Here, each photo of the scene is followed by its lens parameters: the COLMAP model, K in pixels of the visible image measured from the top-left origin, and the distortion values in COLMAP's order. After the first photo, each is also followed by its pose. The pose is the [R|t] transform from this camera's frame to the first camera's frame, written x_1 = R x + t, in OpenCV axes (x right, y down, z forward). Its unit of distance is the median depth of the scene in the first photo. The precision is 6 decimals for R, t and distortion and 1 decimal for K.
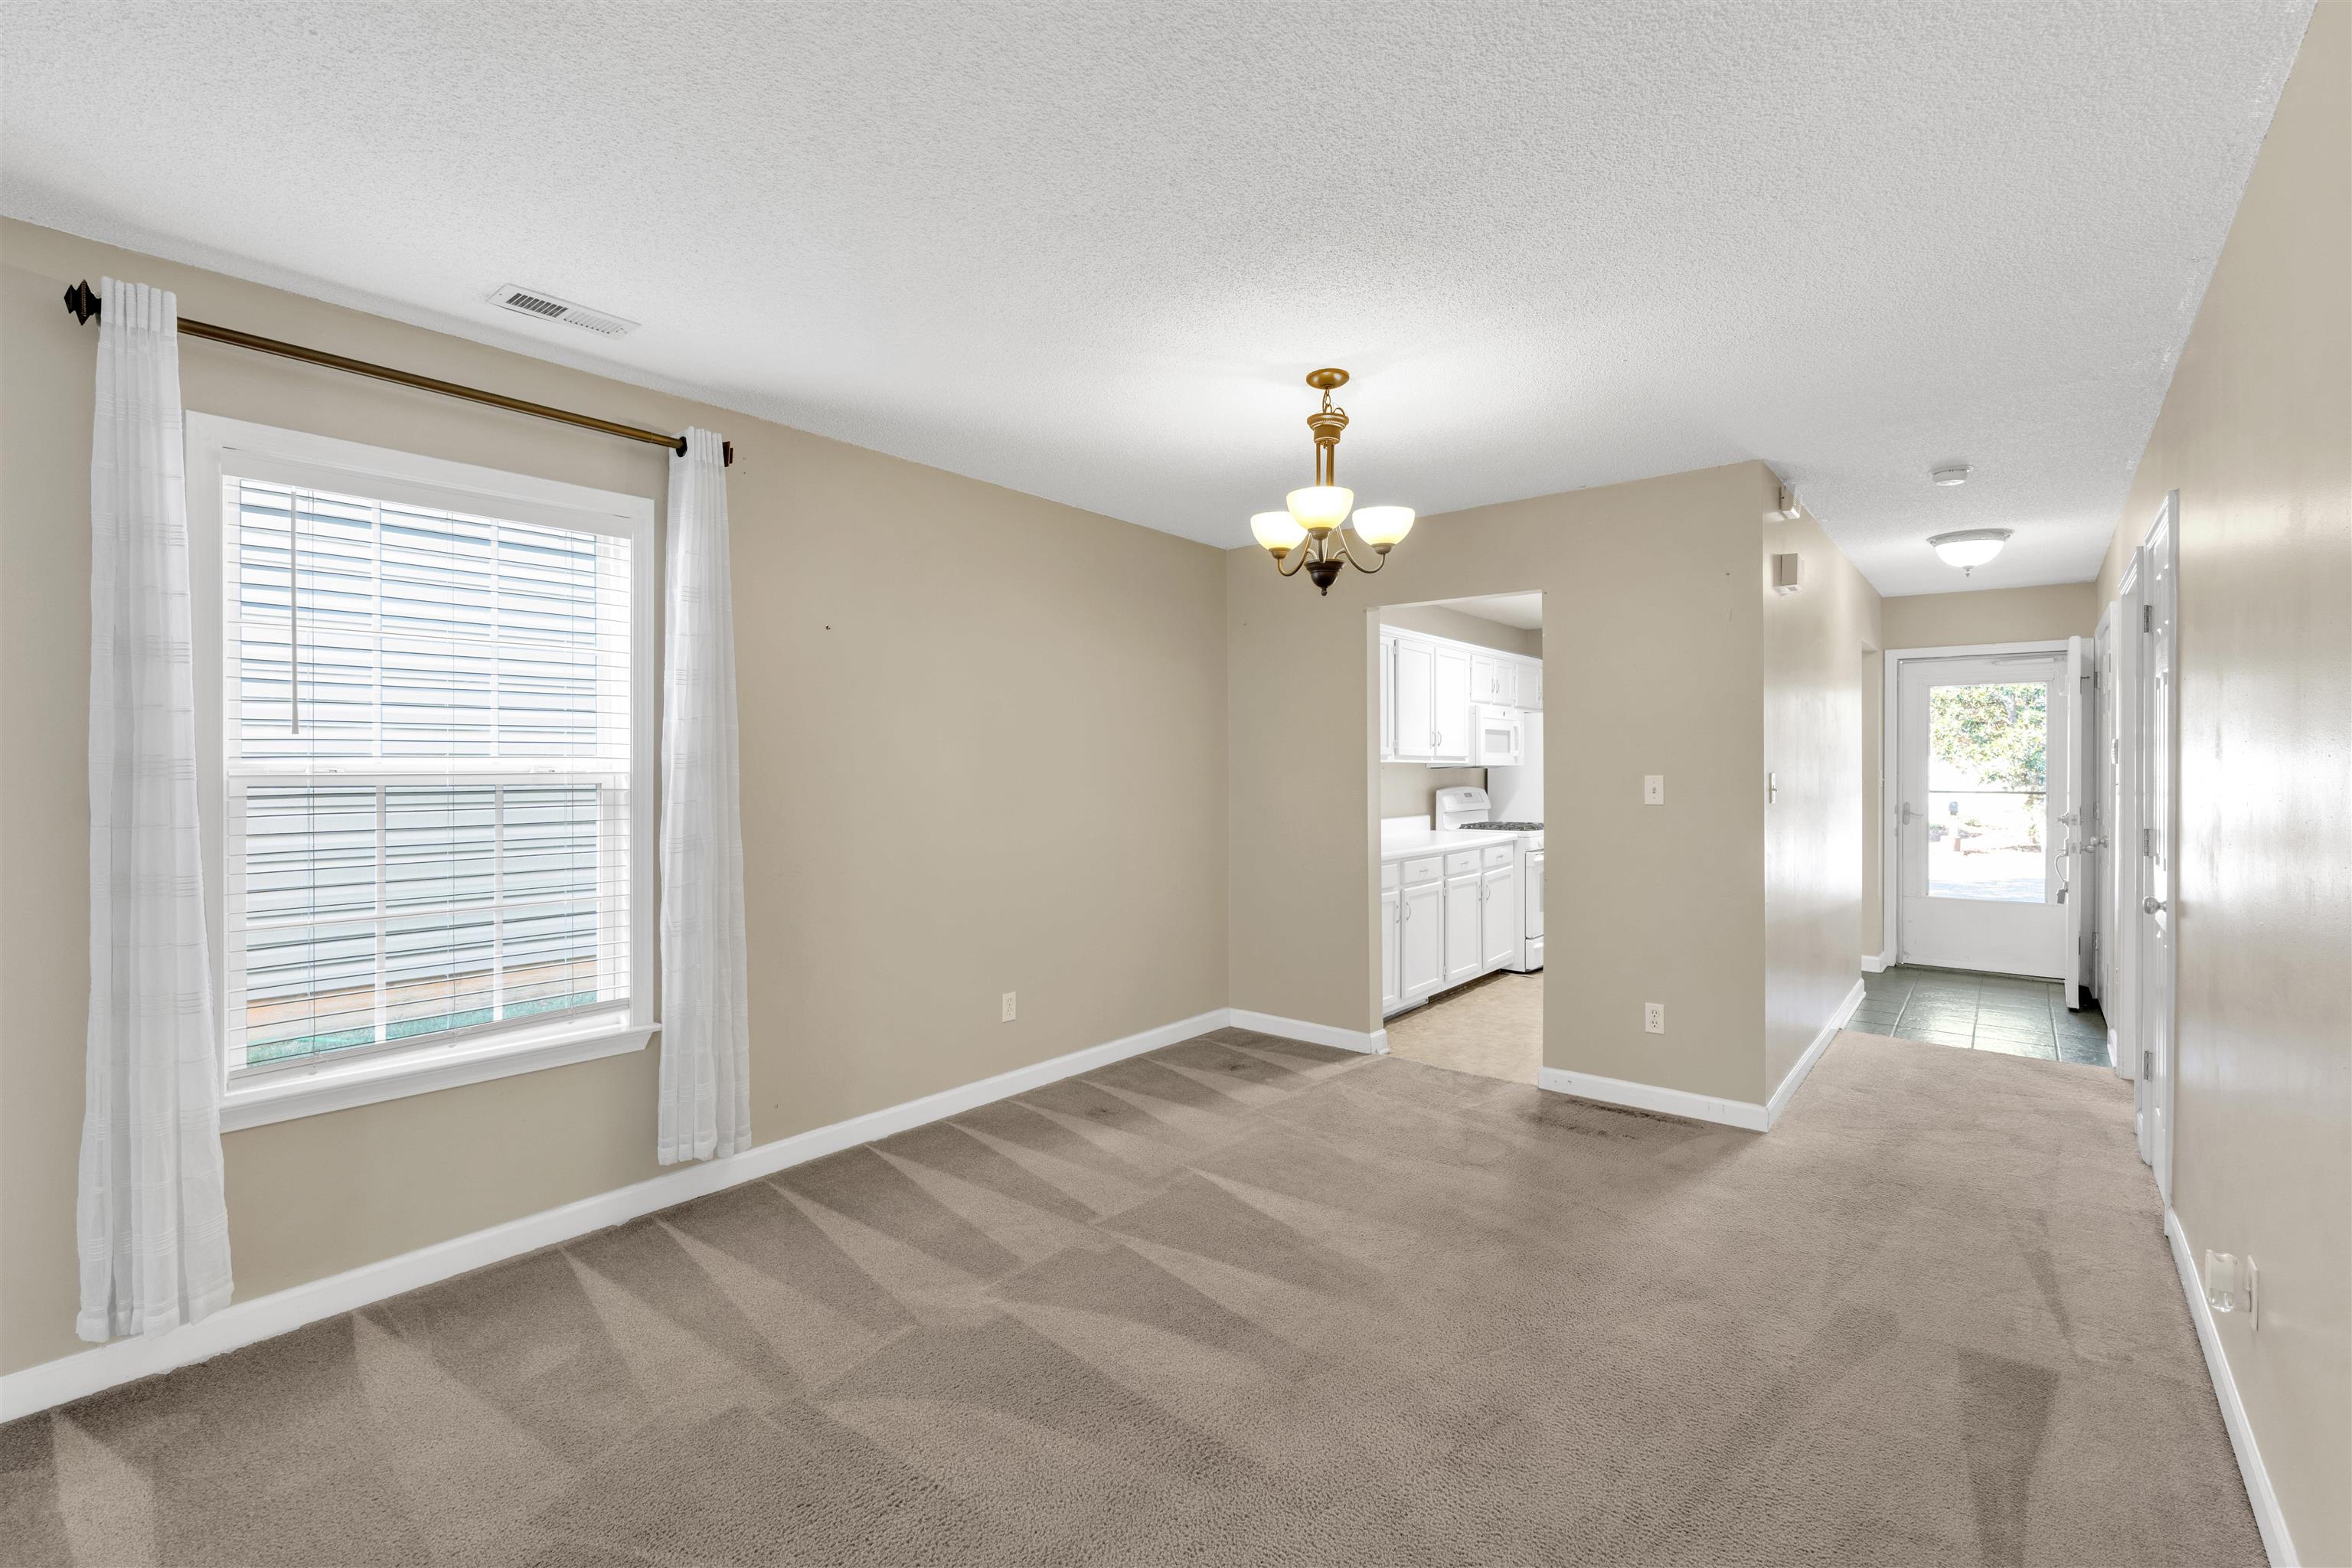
lens RADIAL K [[1057.6, 0, 1172.1], [0, 1057.6, 764.1], [0, 0, 1]] dist [-0.017299, -0.014461]
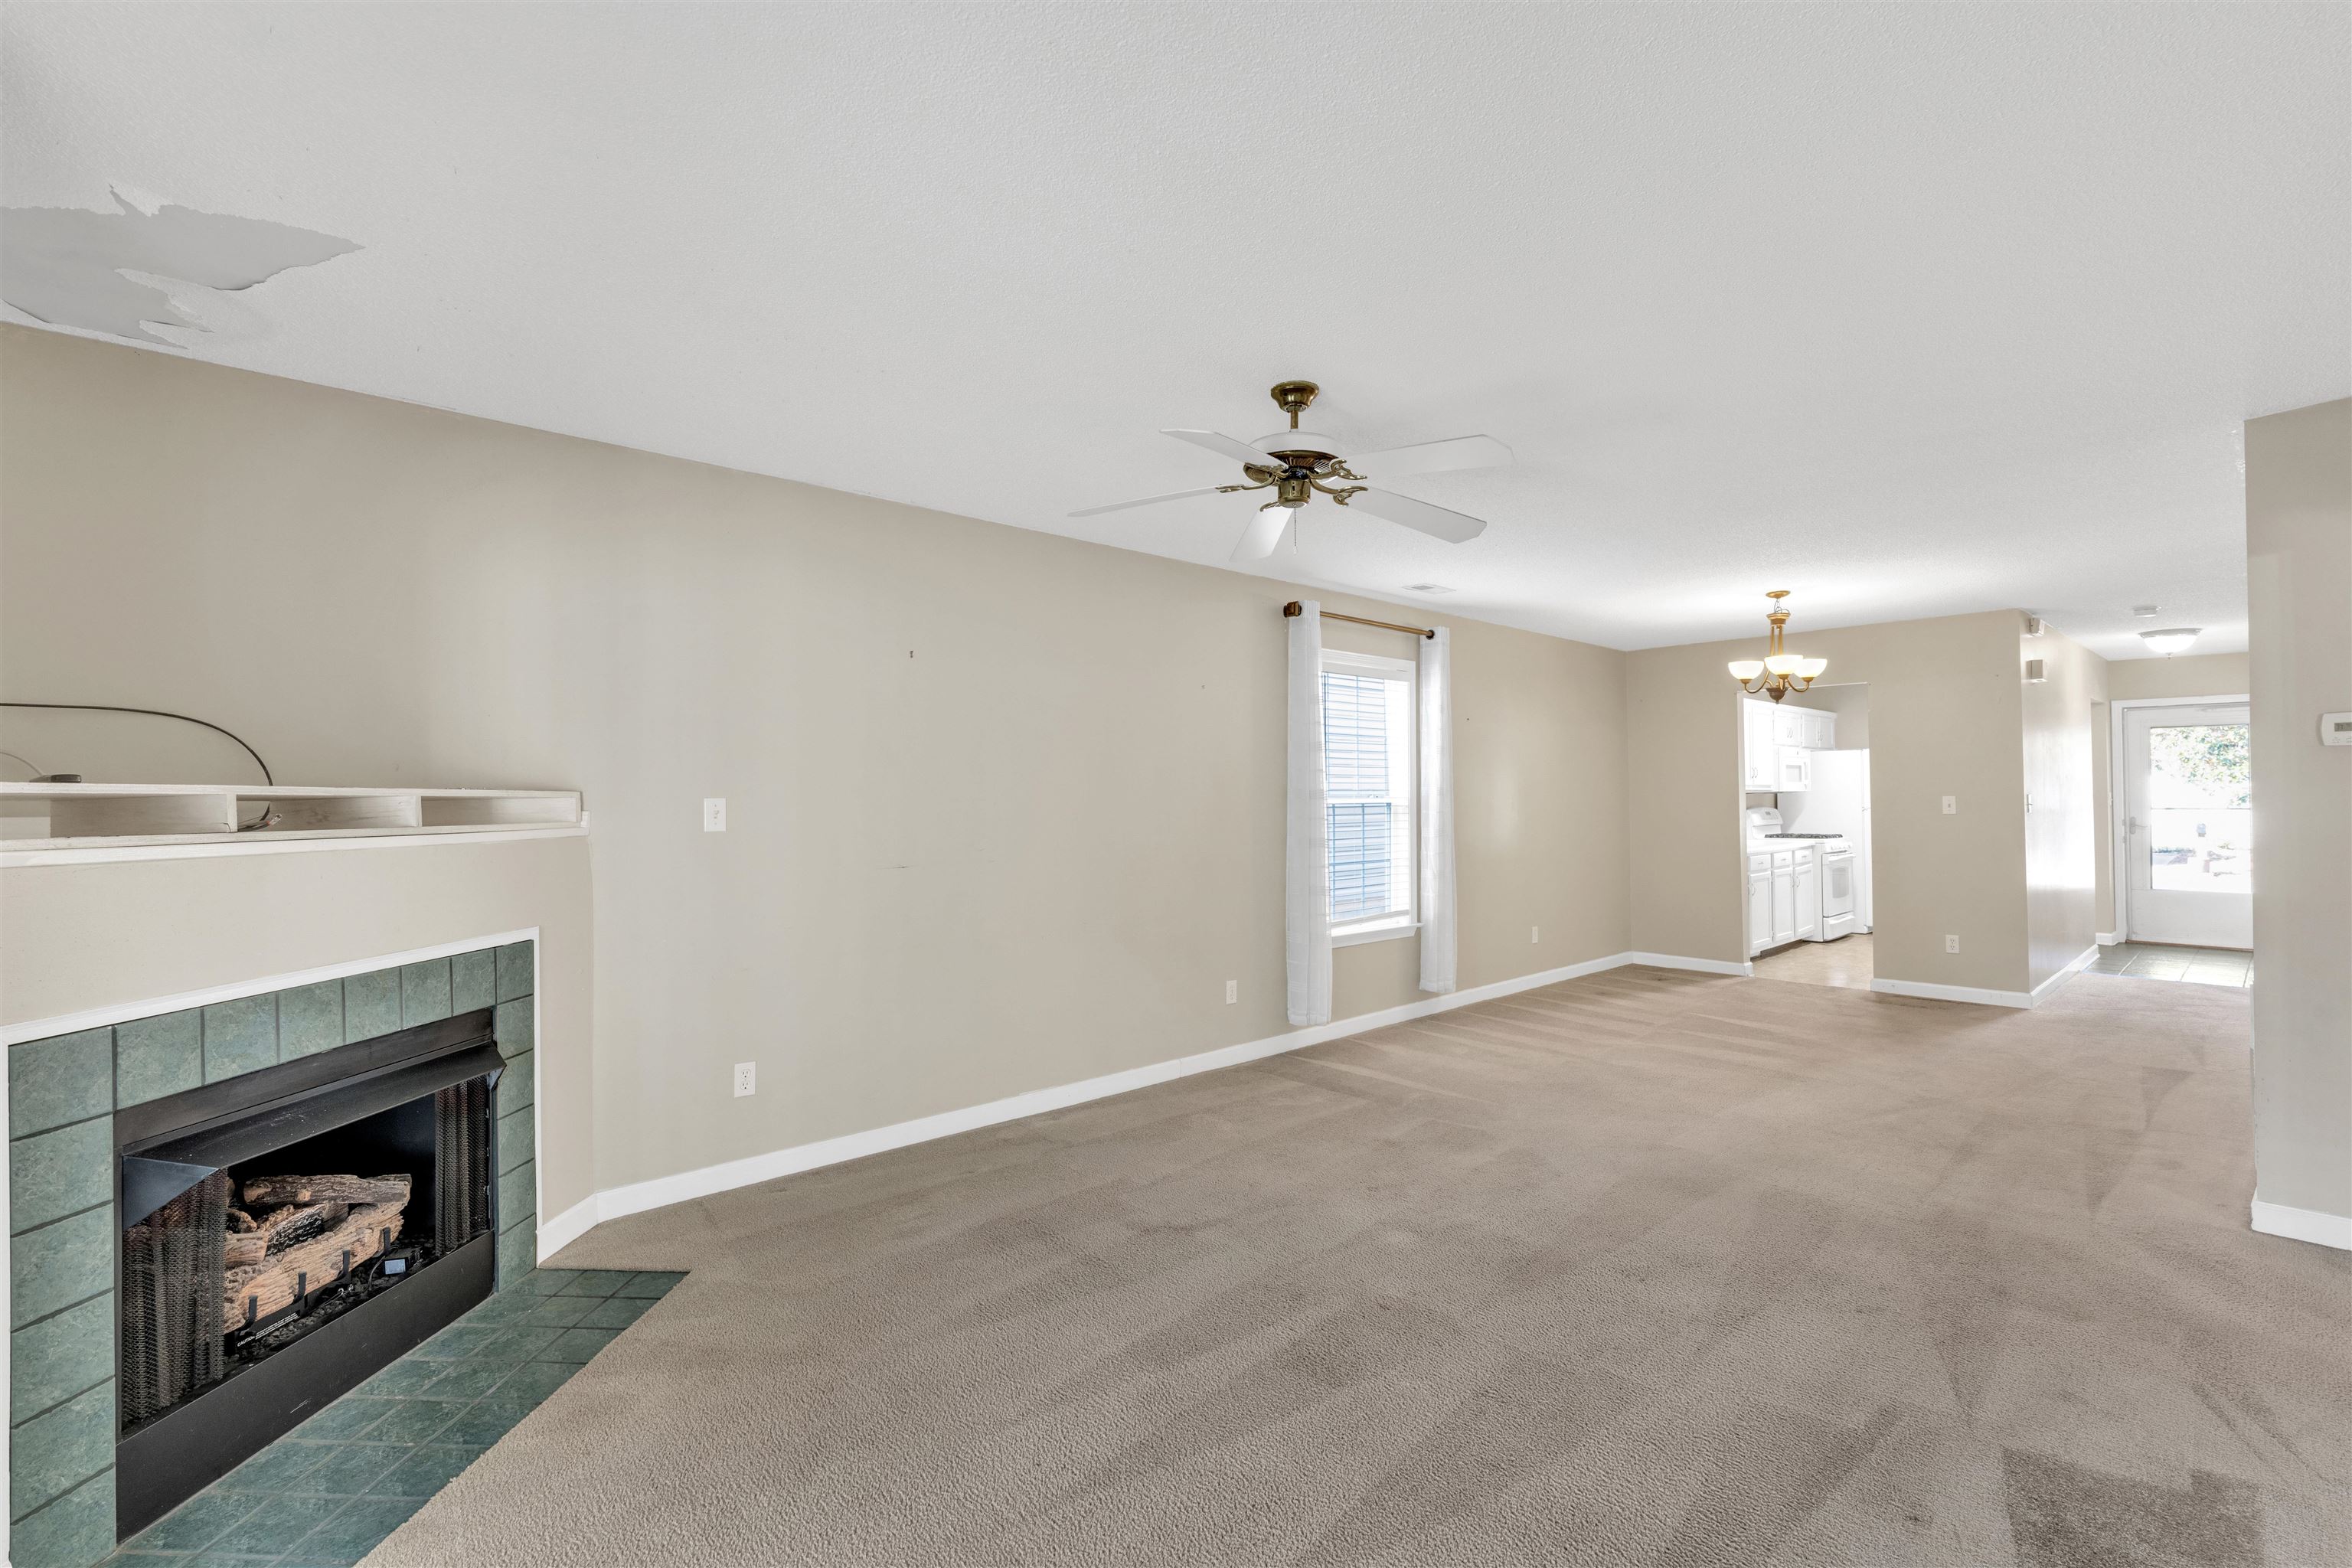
lens RADIAL K [[1049.3, 0, 1162.6], [0, 1049.3, 772.7], [0, 0, 1]] dist [0.000004, -0.013966]
pose [[0.988190, -0.009480, -0.152940, -0.405577], [0.006559, 0.999786, -0.019596, -0.001937], [0.153093, 0.018361, 0.988041, -0.641629]]
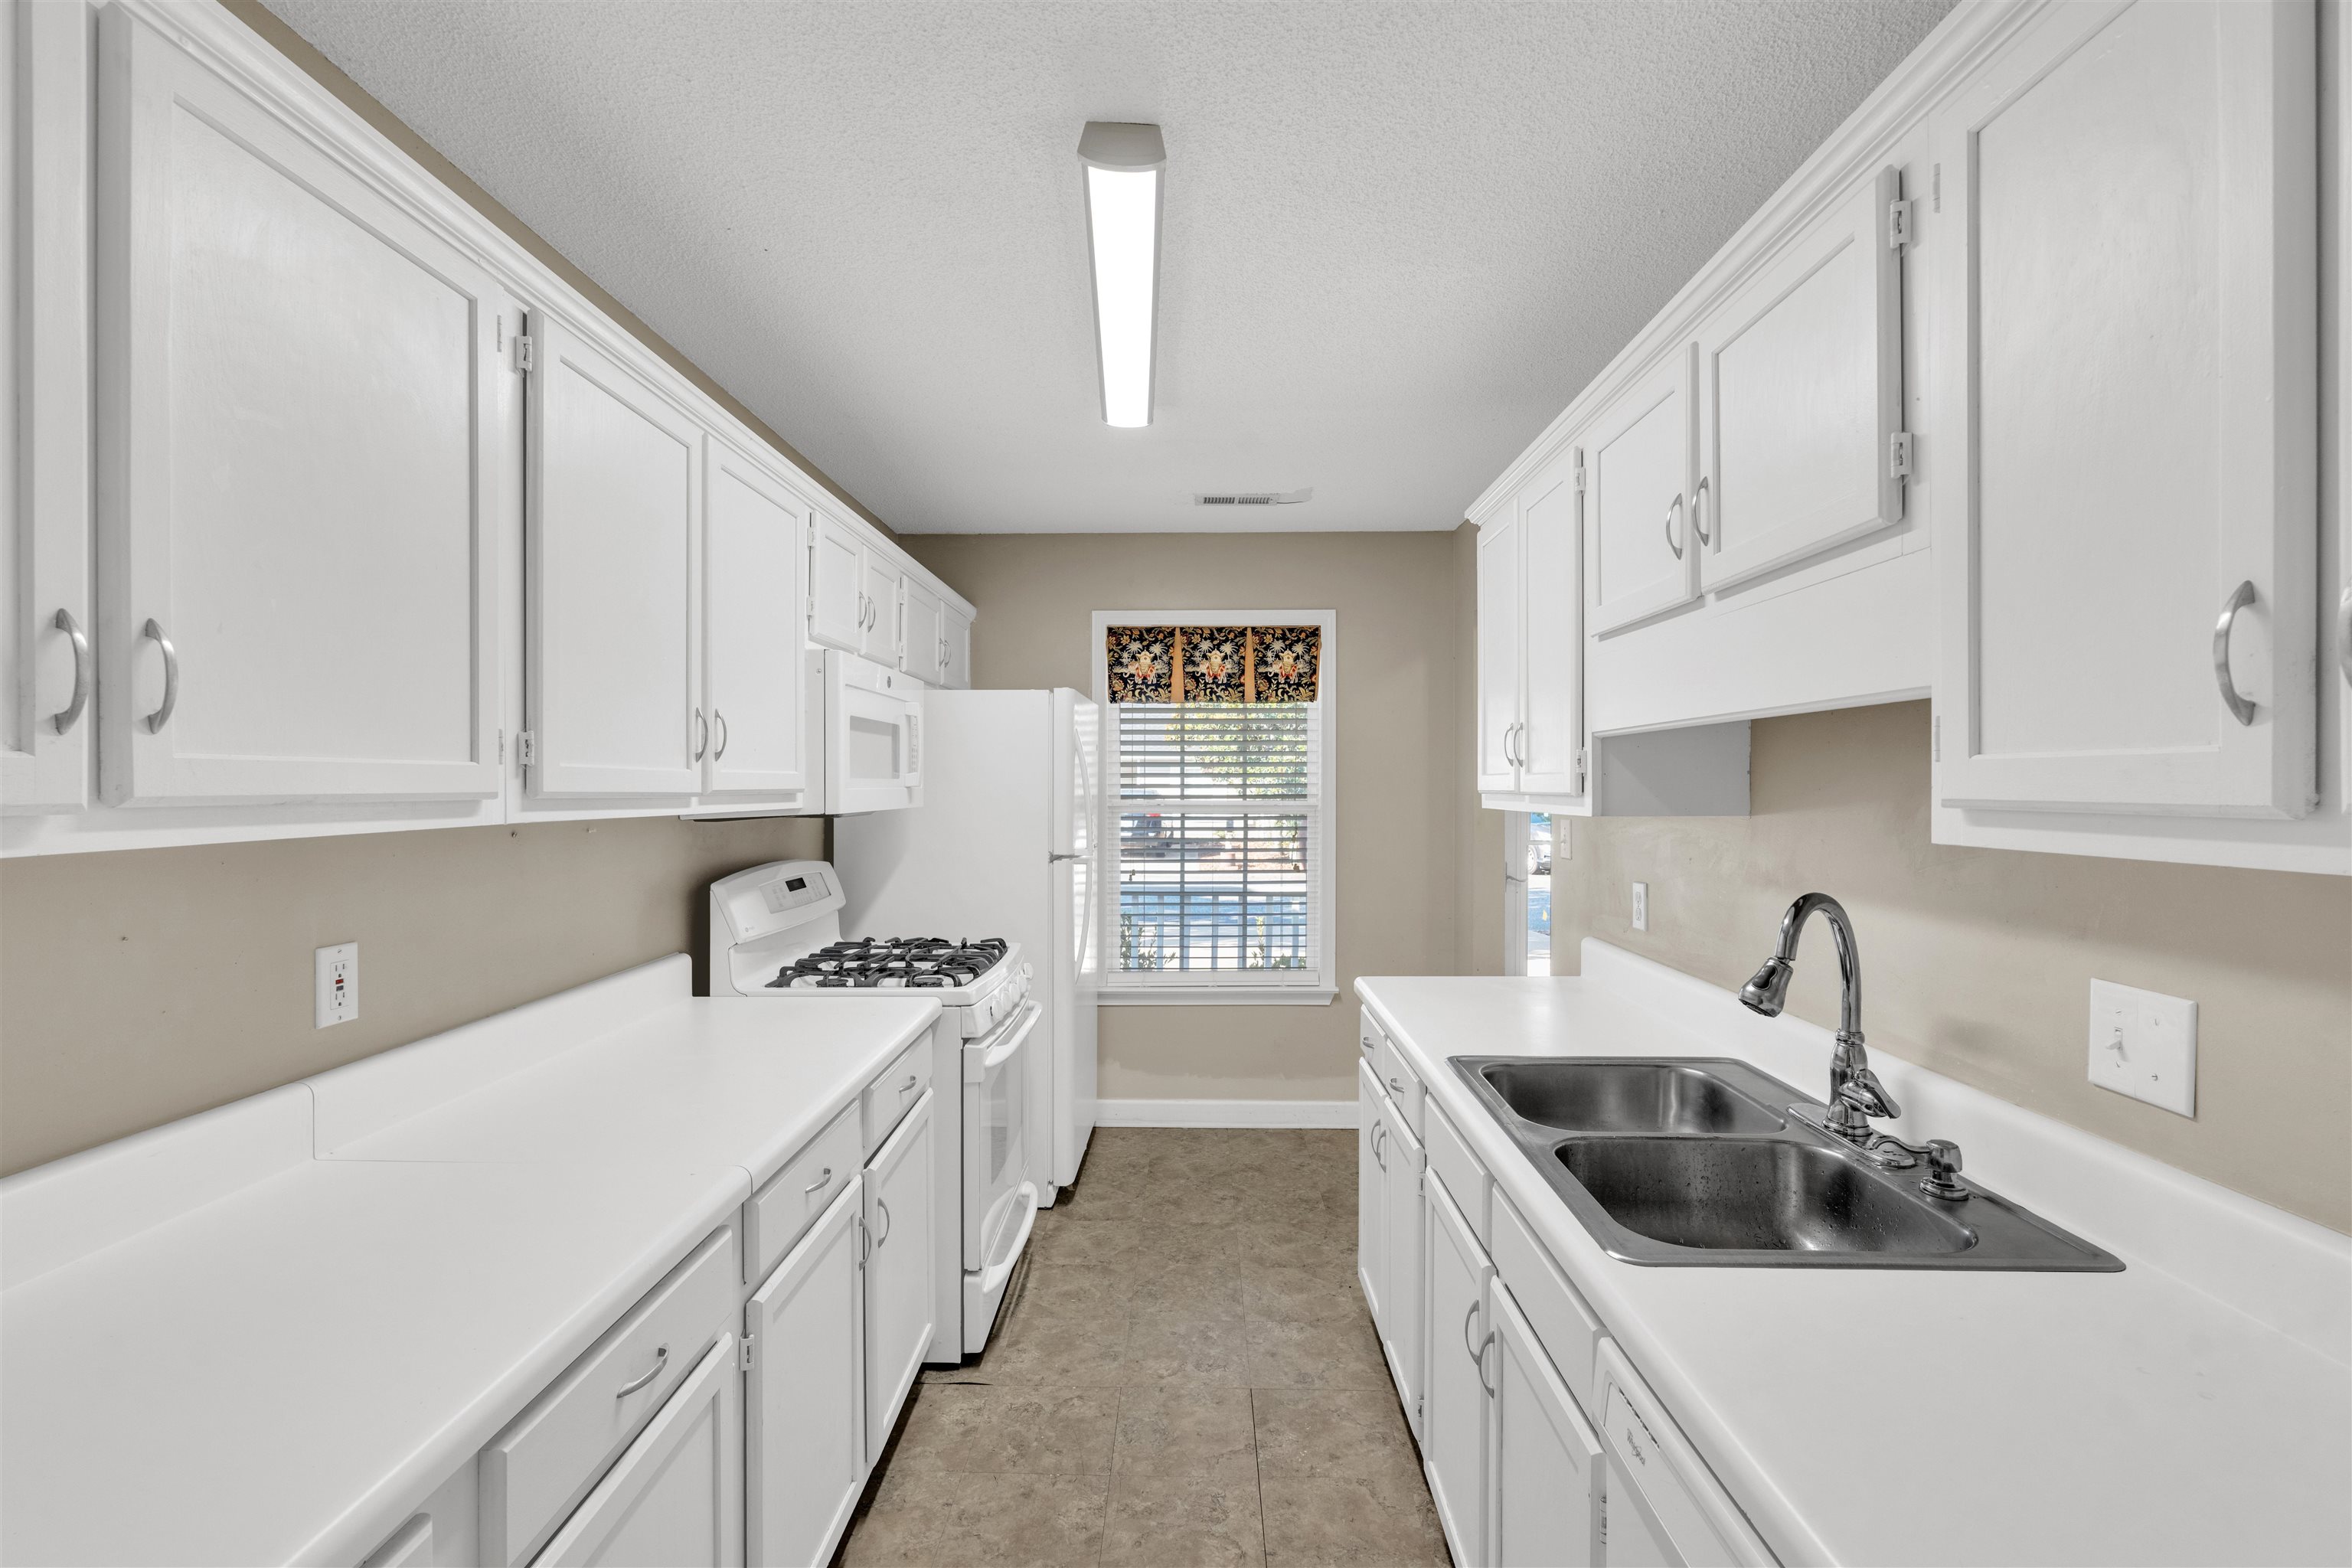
lens RADIAL K [[1049.3, 0, 1162.6], [0, 1049.3, 772.7], [0, 0, 1]] dist [0.000004, -0.013966]
pose [[0.796150, 0.005017, 0.605078, 0.221291], [0.000045, 0.999965, -0.008350, -0.013768], [-0.605099, 0.006675, 0.796122, 0.880637]]
